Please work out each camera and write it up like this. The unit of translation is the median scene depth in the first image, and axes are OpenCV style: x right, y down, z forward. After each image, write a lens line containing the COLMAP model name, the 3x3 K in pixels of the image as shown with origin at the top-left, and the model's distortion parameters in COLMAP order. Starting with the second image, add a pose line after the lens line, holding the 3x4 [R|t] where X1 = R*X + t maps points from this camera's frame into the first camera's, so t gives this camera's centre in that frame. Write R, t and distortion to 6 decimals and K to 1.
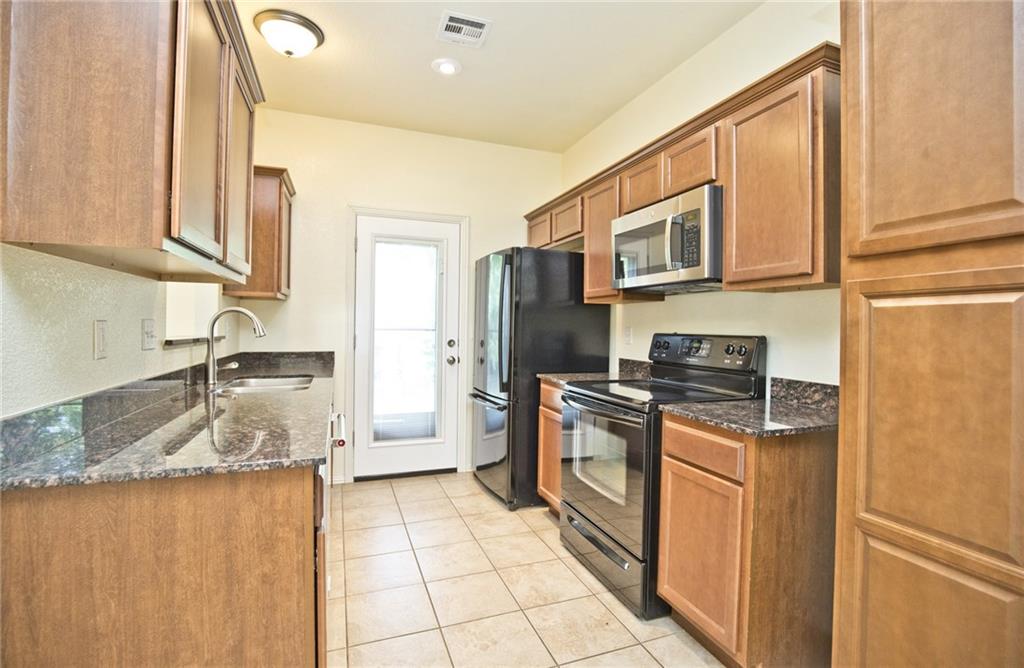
lens RADIAL K [[473.5, 0, 515.2], [0, 473.5, 328.4], [0, 0, 1]] dist [-0.021802, 0.000544]
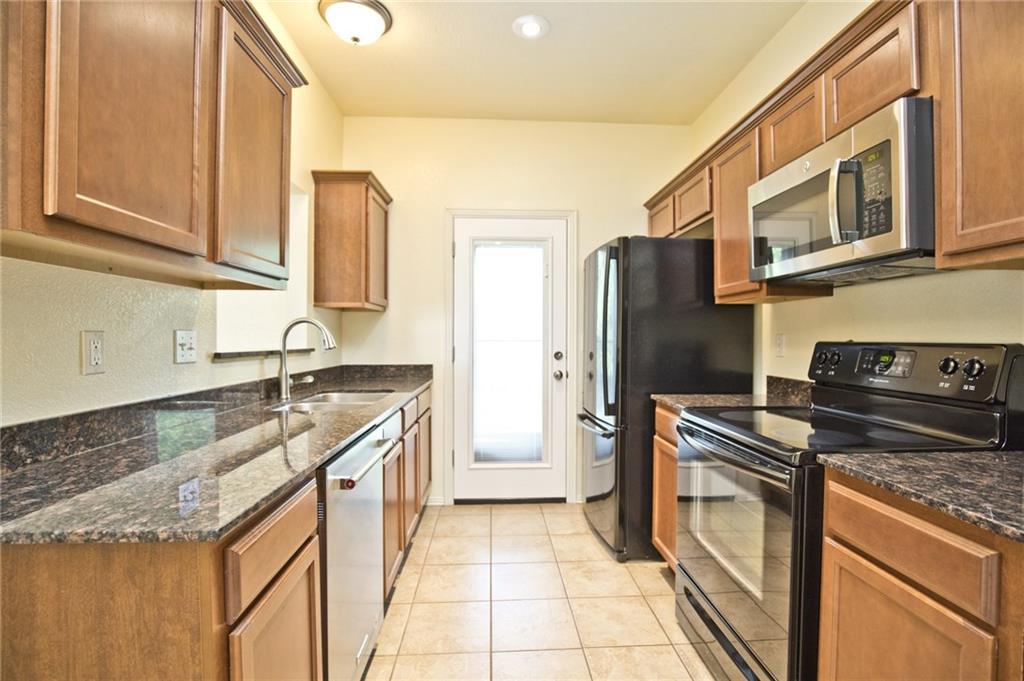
lens RADIAL K [[475.7, 0, 512.0], [0, 475.7, 340.5], [0, 0, 1]] dist [-0.037365, 0.009515]
pose [[0.953014, -0.009770, -0.302768, 0.073658], [0.009849, 0.999951, -0.001264, 0.005157], [0.302766, -0.001777, 0.953063, 0.196108]]
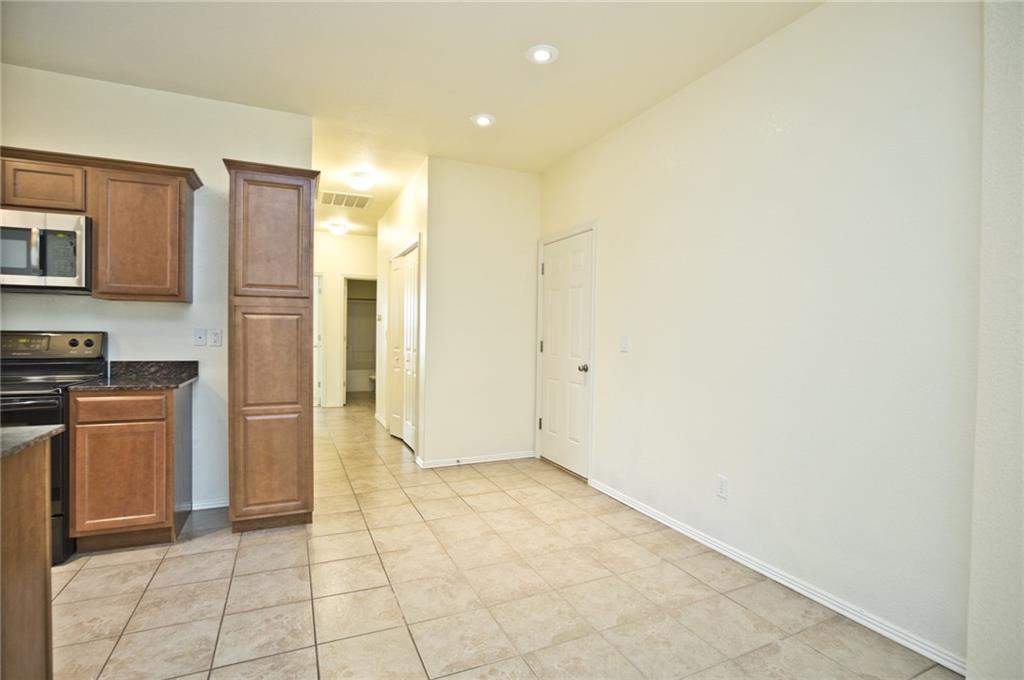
lens RADIAL K [[475.7, 0, 512.0], [0, 475.7, 340.0], [0, 0, 1]] dist [-0.037365, 0.009515]
pose [[-0.070897, -0.024979, 0.997171, -0.697189], [-0.008673, 0.999664, 0.024425, -0.002247], [-0.997446, -0.006917, -0.071090, -0.065165]]
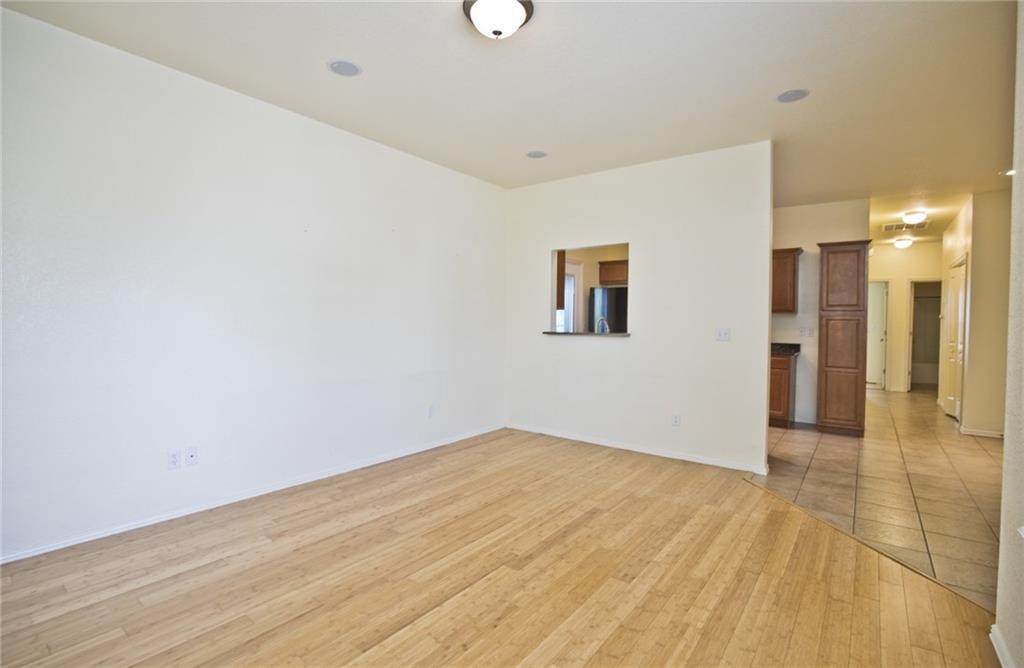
lens RADIAL K [[473.5, 0, 515.2], [0, 473.5, 328.4], [0, 0, 1]] dist [-0.021802, 0.000544]
pose [[0.847703, -0.009493, 0.530385, -1.786206], [0.000421, 0.999852, 0.017222, -0.027118], [-0.530470, -0.014376, 0.847582, -0.531676]]
